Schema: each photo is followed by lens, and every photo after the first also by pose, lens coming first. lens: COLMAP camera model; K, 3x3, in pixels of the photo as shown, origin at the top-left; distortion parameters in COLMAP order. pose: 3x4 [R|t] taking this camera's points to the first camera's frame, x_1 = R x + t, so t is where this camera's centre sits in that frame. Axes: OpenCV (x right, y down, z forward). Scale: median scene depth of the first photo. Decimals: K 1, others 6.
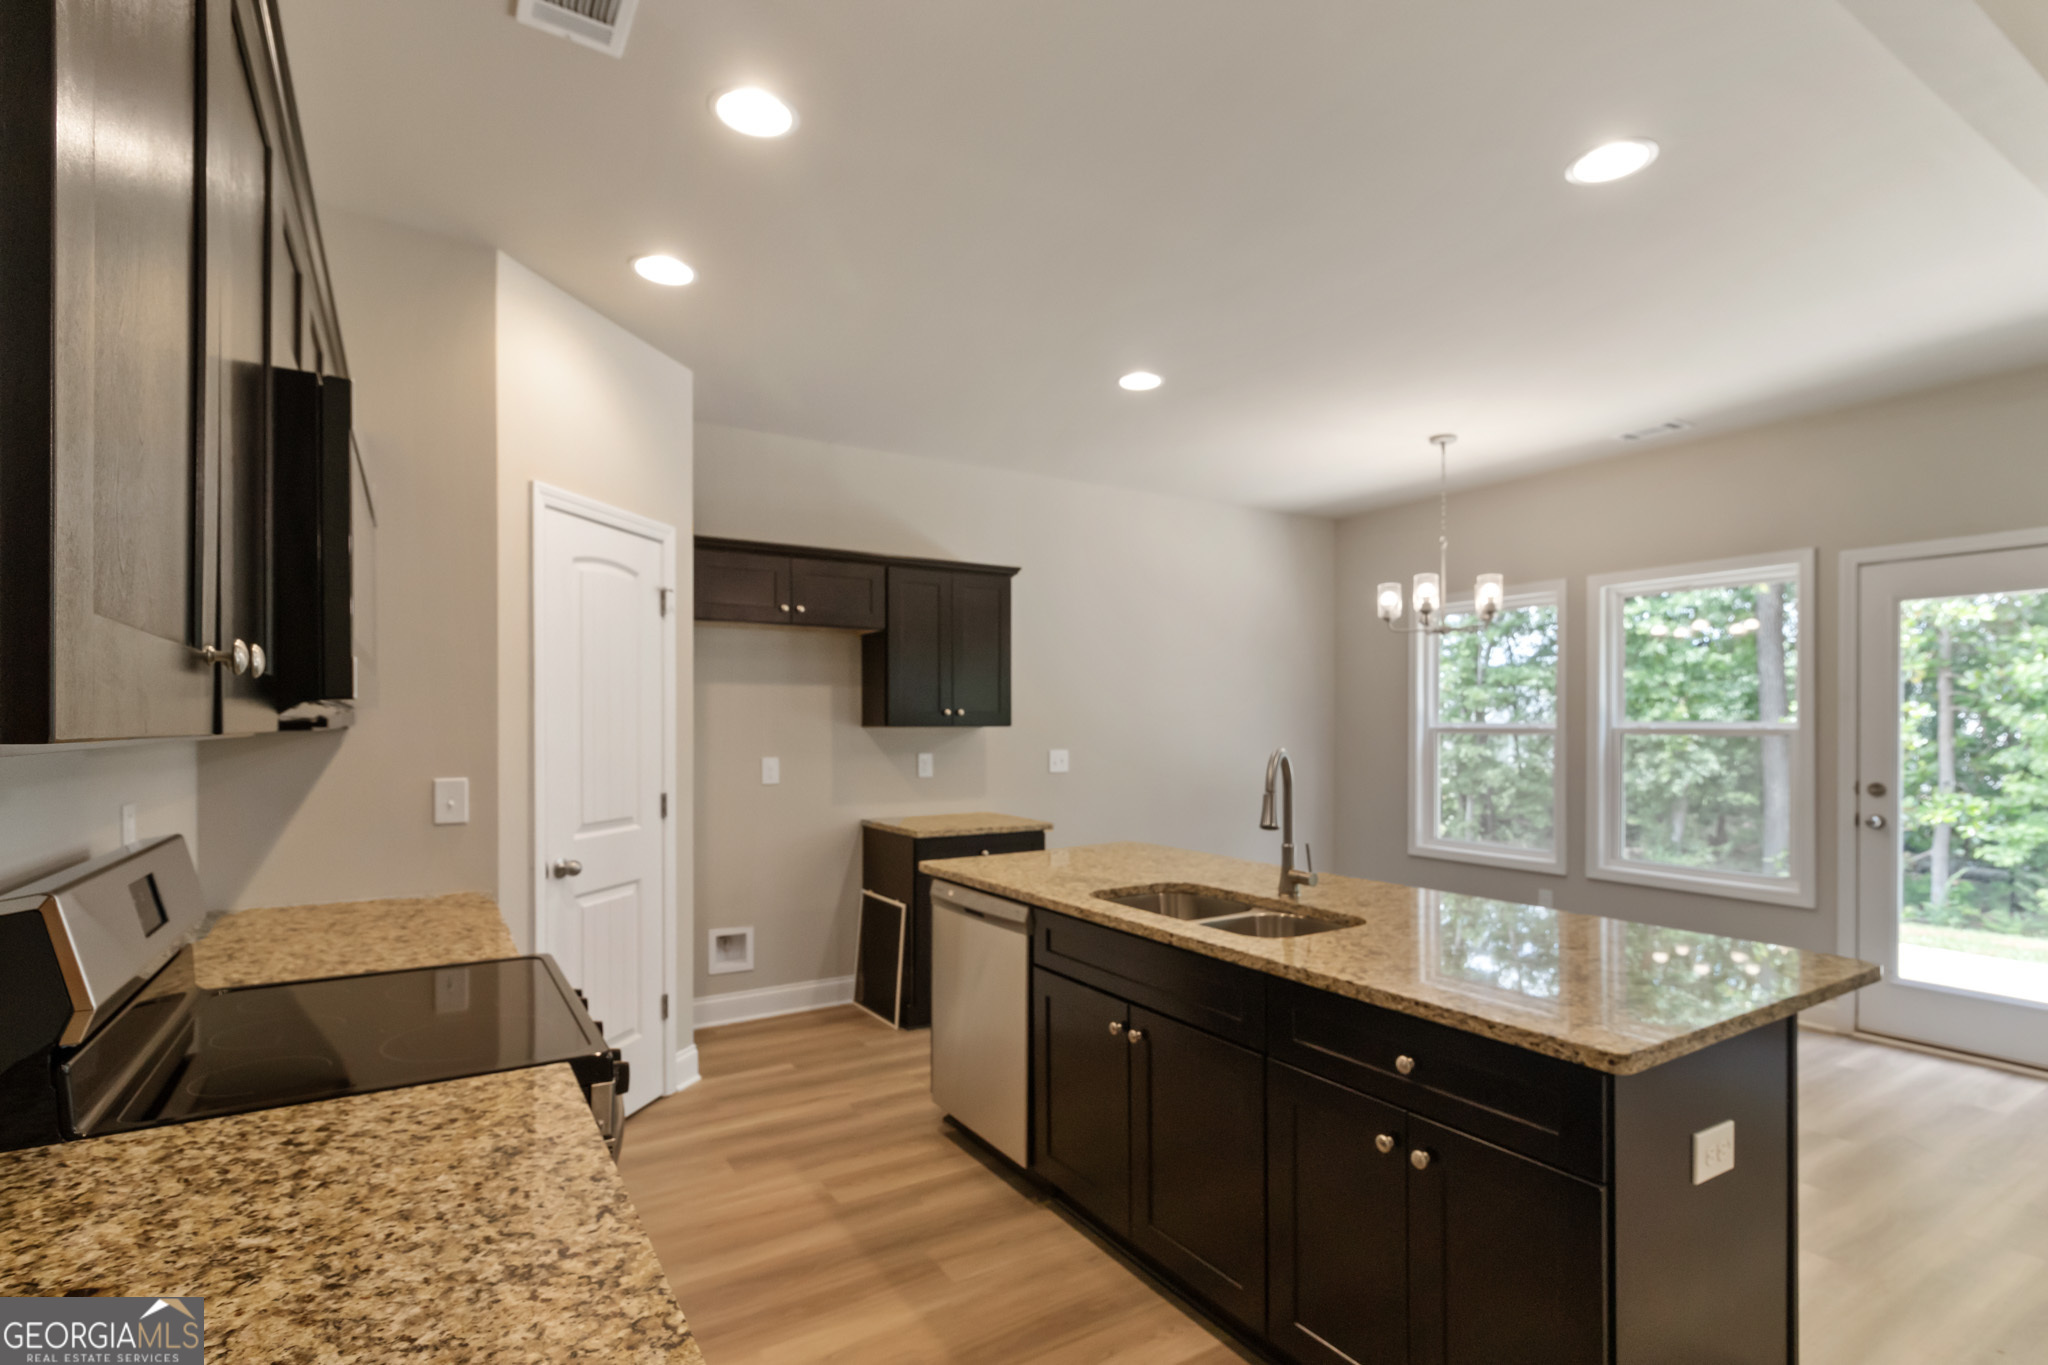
lens RADIAL K [[970.7, 0, 1020.9], [0, 970.7, 729.3], [0, 0, 1]] dist [-0.008797, -0.000065]
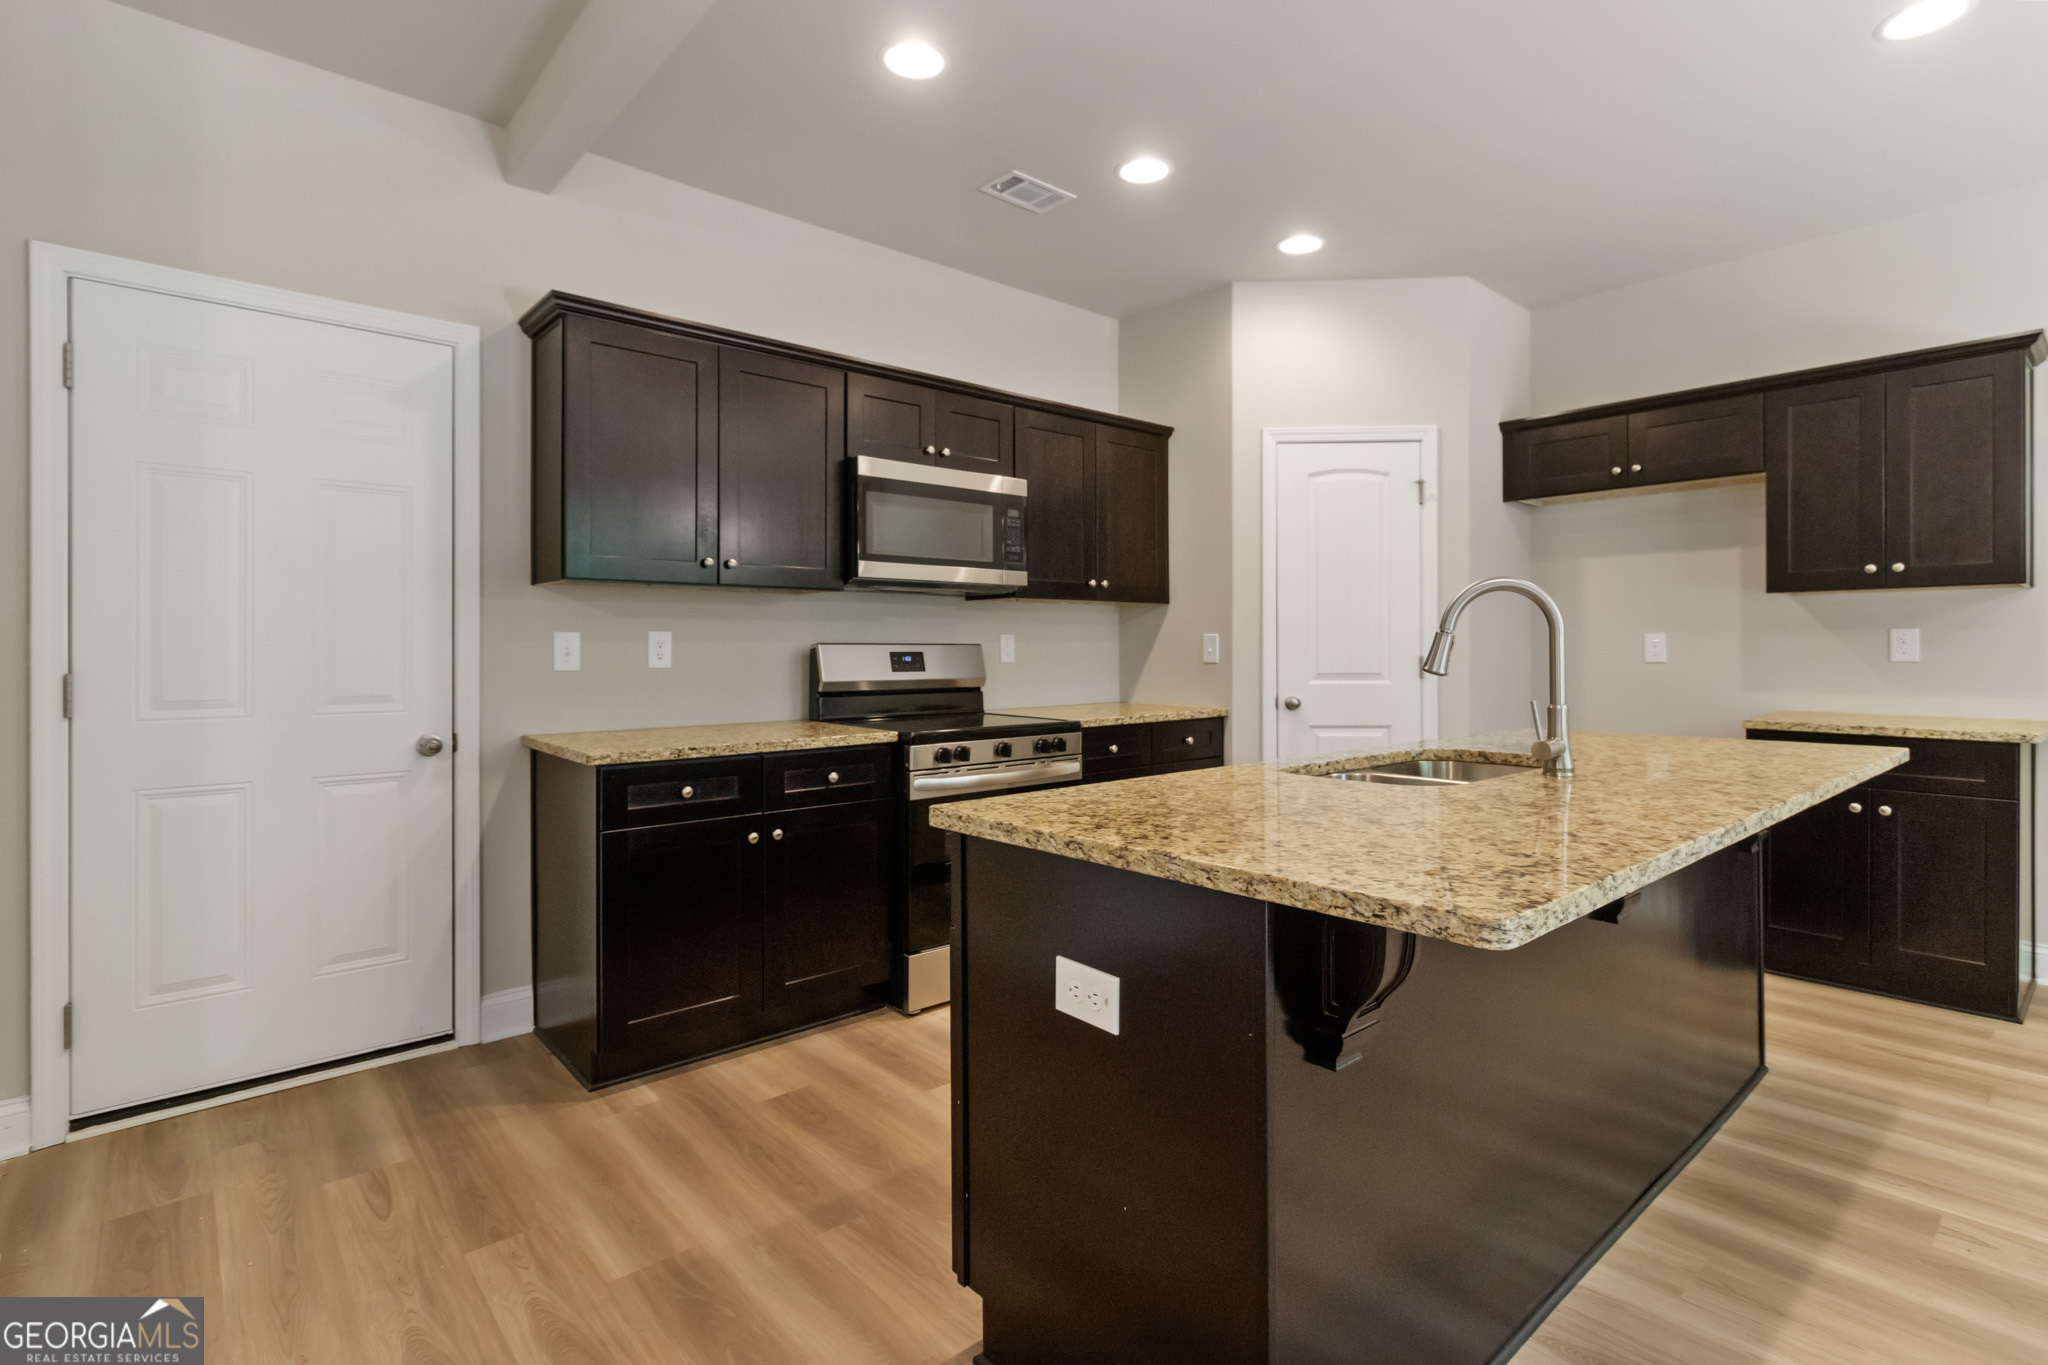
lens RADIAL K [[982.8, 0, 1028.2], [0, 982.8, 640.9], [0, 0, 1]] dist [0.001182, 0.000665]
pose [[0.167615, -0.005498, -0.985837, 0.538150], [-0.001772, 0.999981, -0.005878, 0.041721], [0.985851, 0.002732, 0.167603, 0.258620]]
